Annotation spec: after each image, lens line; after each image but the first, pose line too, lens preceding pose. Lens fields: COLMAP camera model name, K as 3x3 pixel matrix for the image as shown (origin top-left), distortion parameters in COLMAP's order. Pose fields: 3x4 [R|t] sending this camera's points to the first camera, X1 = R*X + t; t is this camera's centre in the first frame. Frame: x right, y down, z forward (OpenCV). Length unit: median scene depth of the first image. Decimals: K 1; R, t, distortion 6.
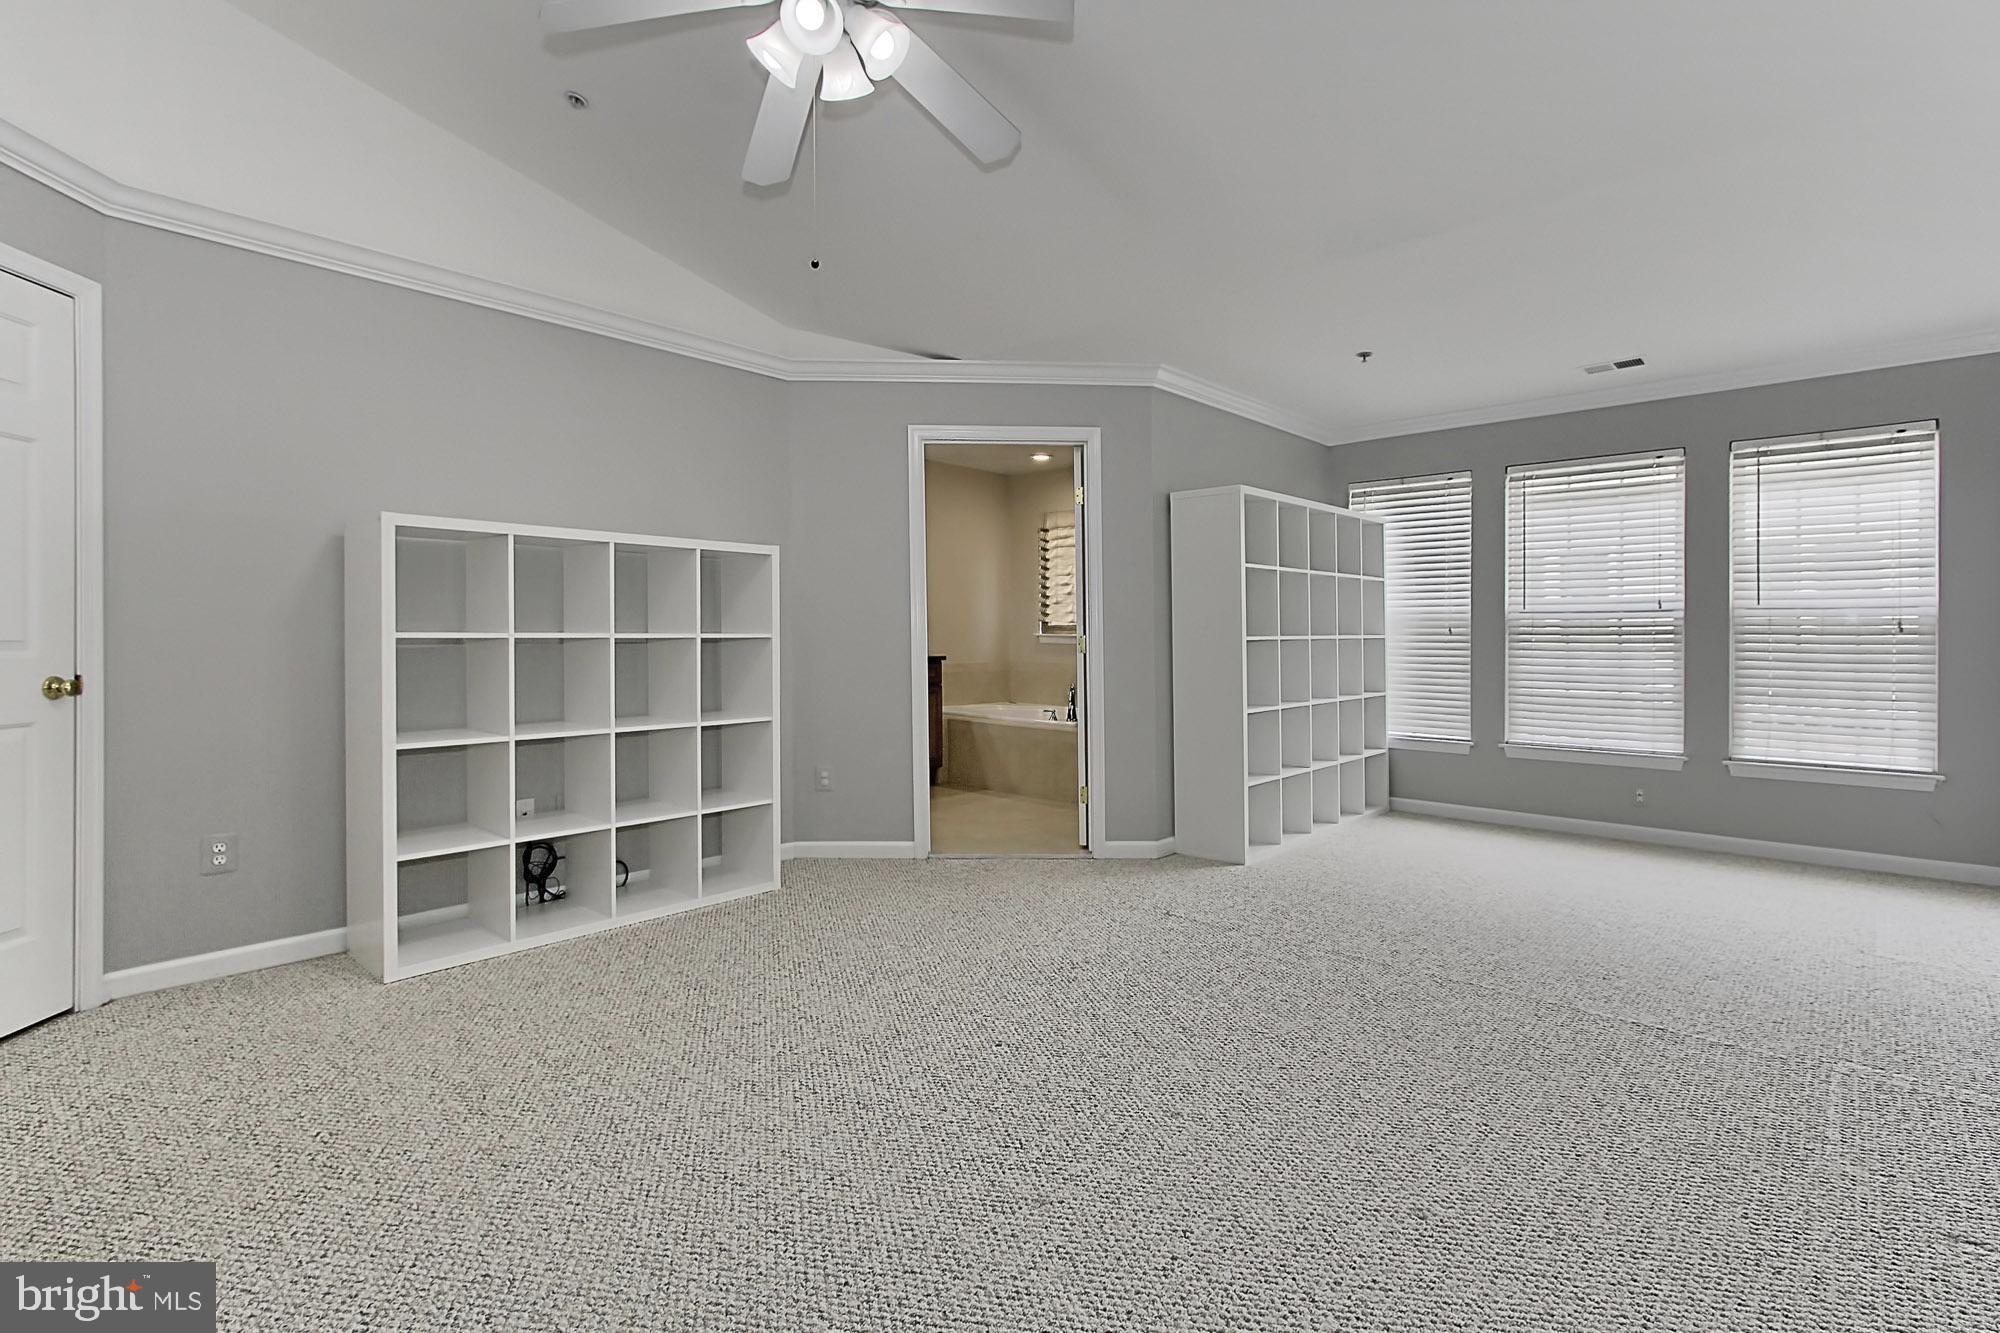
lens RADIAL K [[960.0, 0, 1032.6], [0, 960.0, 630.3], [0, 0, 1]] dist [-0.004418, 0.002714]
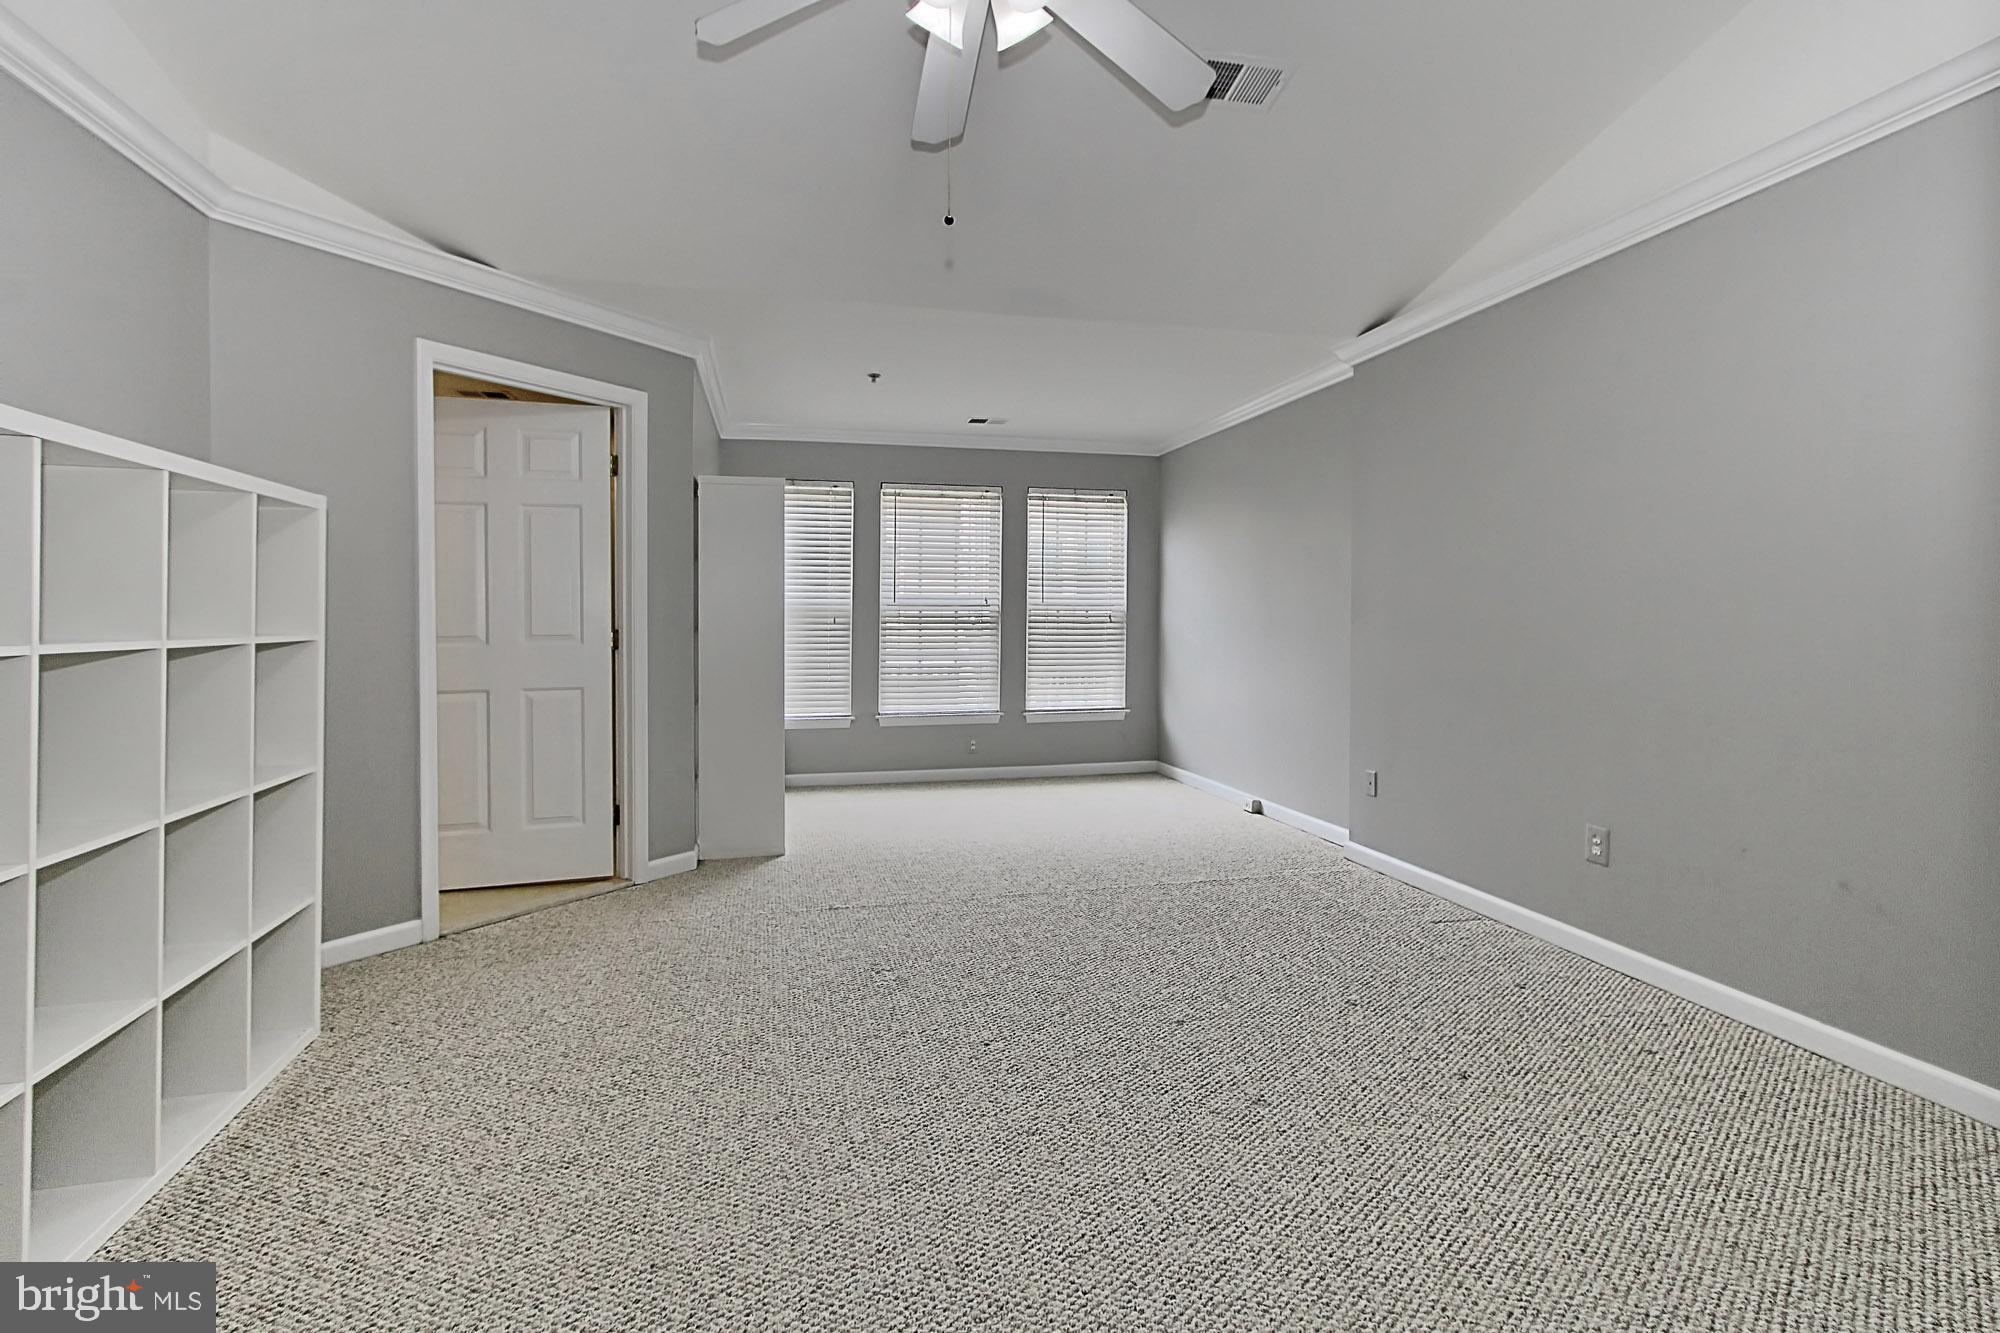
lens RADIAL K [[960.0, 0, 1014.2], [0, 960.0, 615.8], [0, 0, 1]] dist [-0.004418, 0.002714]
pose [[0.552923, -0.000180, 0.833232, -0.460840], [-0.003629, 0.999990, 0.002624, -0.010269], [-0.833224, -0.004474, 0.552917, 0.228317]]
